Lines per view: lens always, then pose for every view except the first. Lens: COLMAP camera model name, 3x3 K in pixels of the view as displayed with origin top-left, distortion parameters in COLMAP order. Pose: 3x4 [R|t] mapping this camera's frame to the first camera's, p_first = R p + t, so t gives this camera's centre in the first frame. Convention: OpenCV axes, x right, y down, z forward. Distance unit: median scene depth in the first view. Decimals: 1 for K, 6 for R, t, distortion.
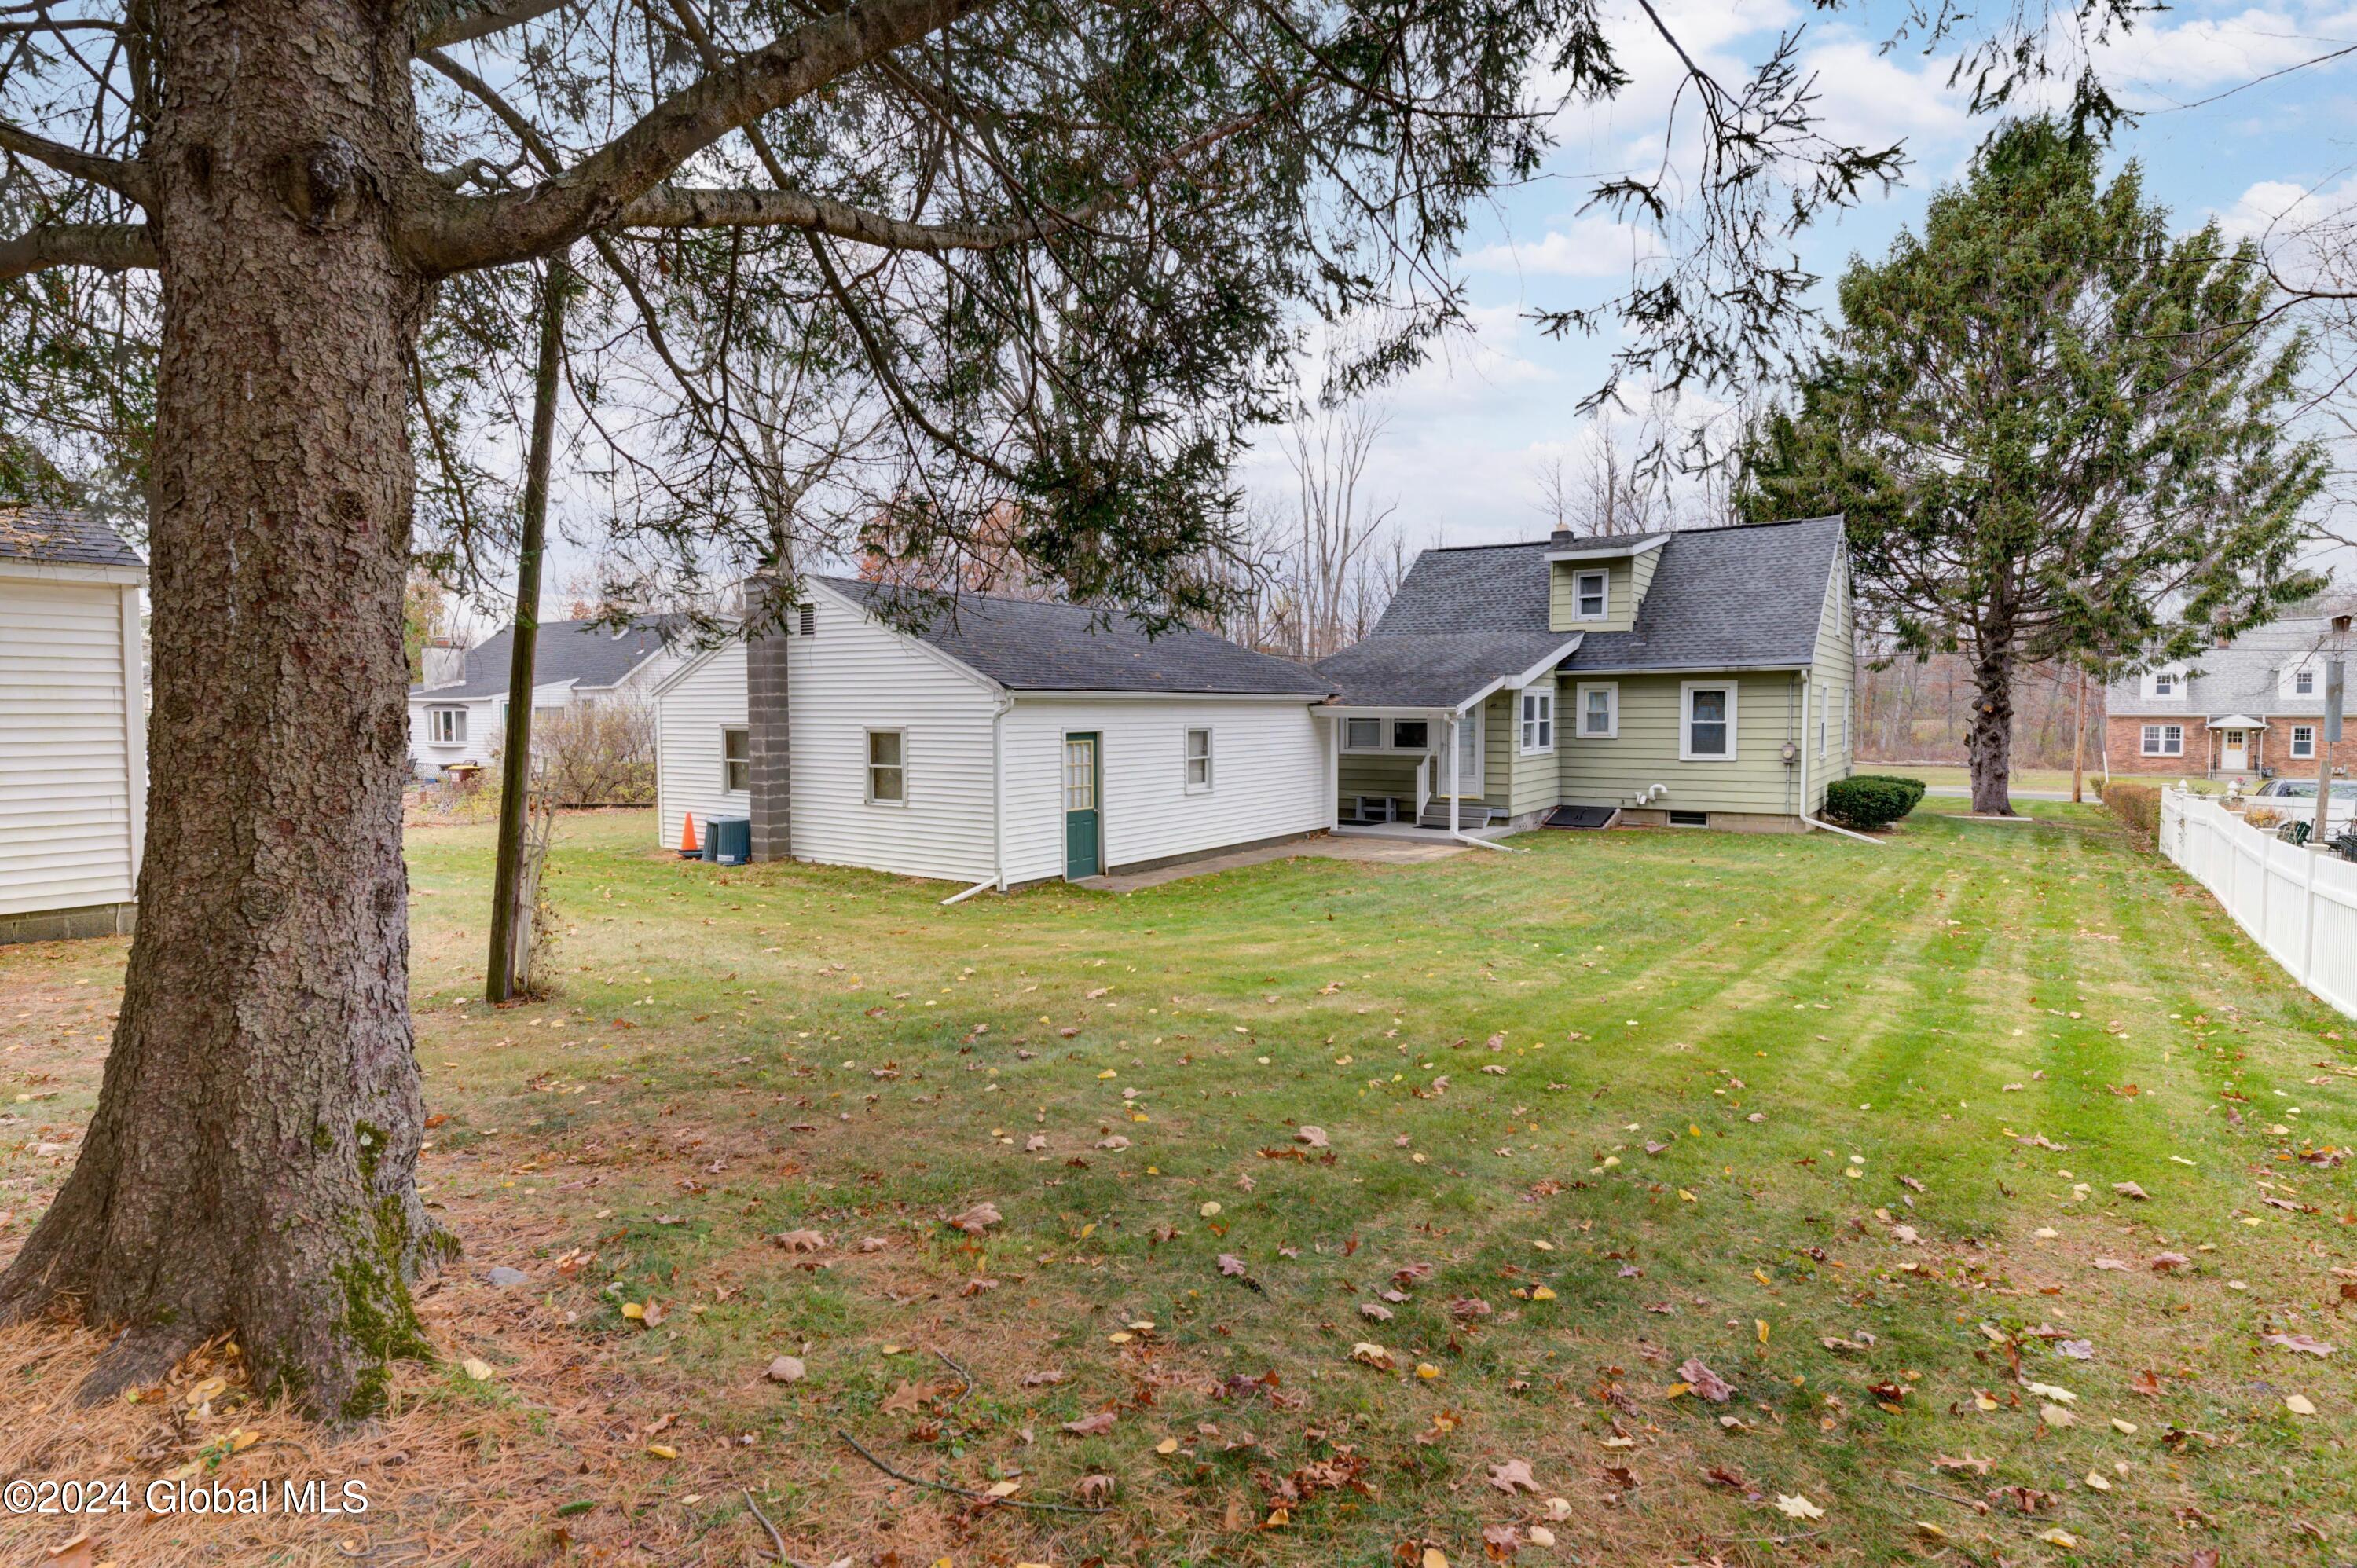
lens RADIAL K [[1302.7, 0, 1144.4], [0, 1302.7, 780.5], [0, 0, 1]] dist [0.024313, 0.000527]
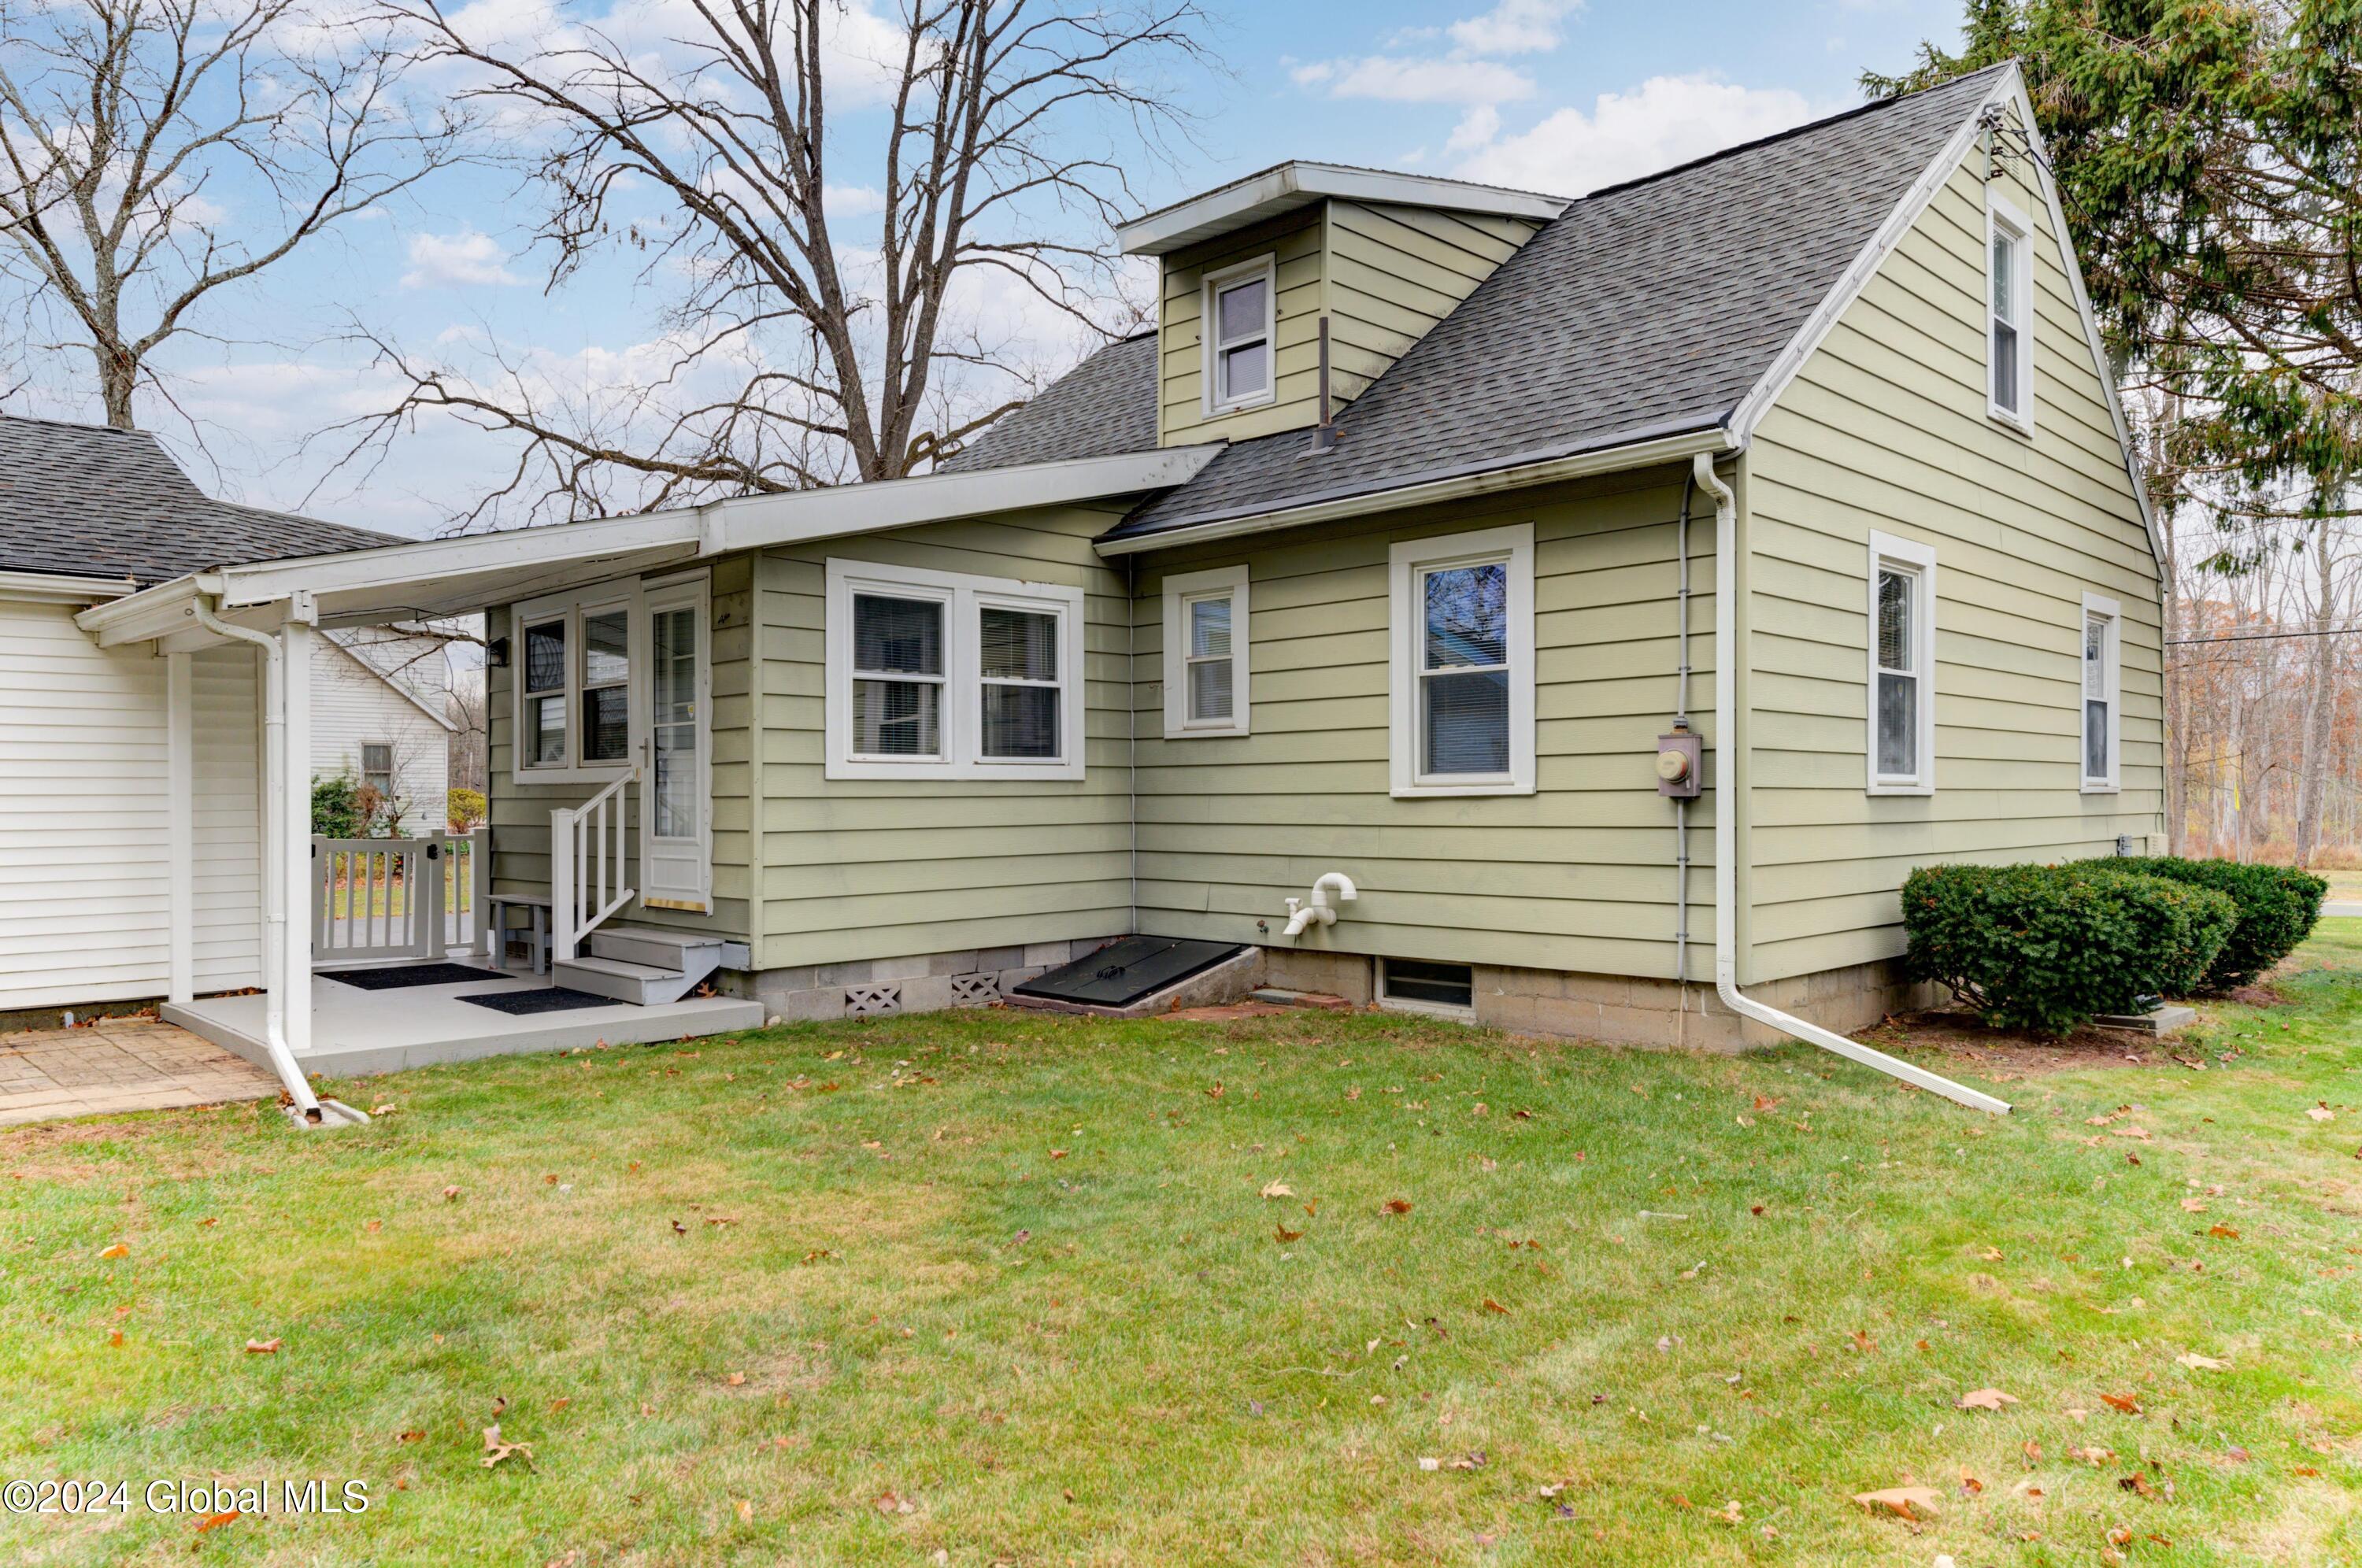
lens RADIAL K [[1589.0, 0, 1183.7], [0, 1589.0, 810.9], [0, 0, 1]] dist [0.008701, -0.003588]
pose [[0.978787, 0.000141, -0.204880, 0.434789], [-0.010480, 0.998725, -0.049377, 0.007212], [0.204612, 0.050477, 0.977541, 0.612972]]
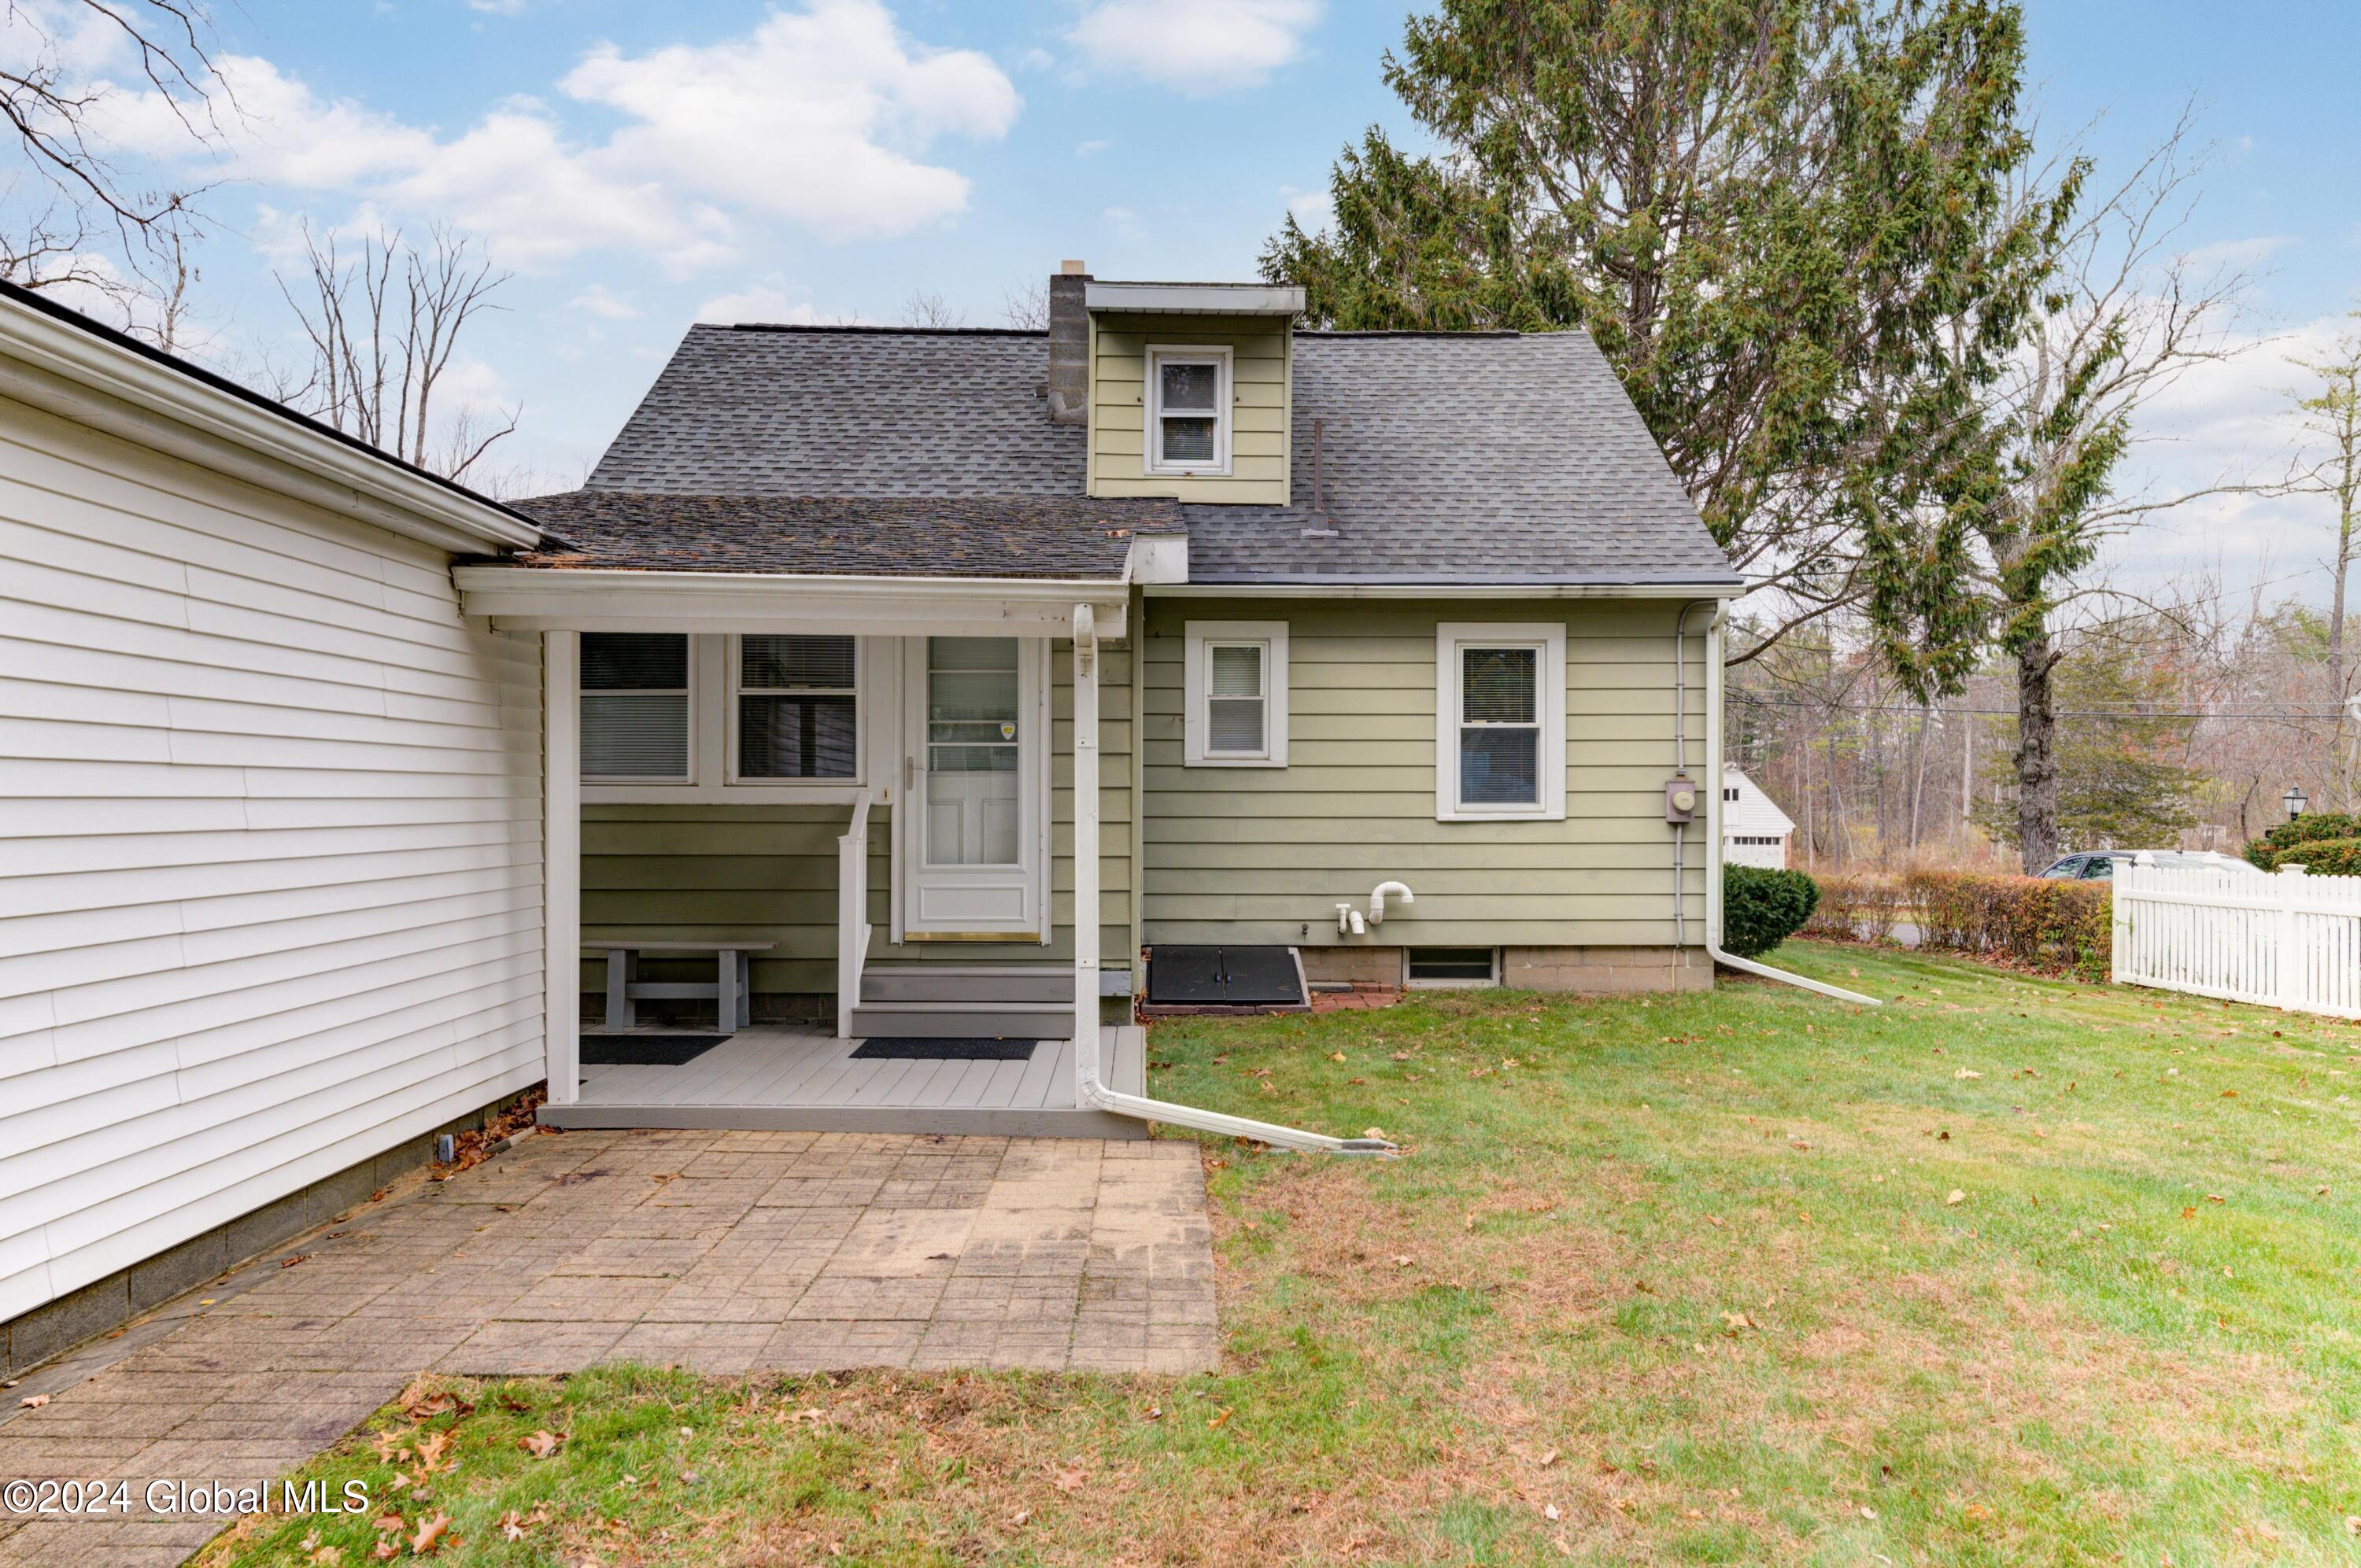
lens RADIAL K [[1588.3, 0, 1183.2], [0, 1588.3, 810.9], [0, 0, 1]] dist [0.008701, -0.003588]
pose [[0.816167, 0.003217, 0.577808, 0.064736], [0.028200, 0.998571, -0.045394, 0.001484], [-0.577128, 0.053344, 0.814910, 0.643772]]
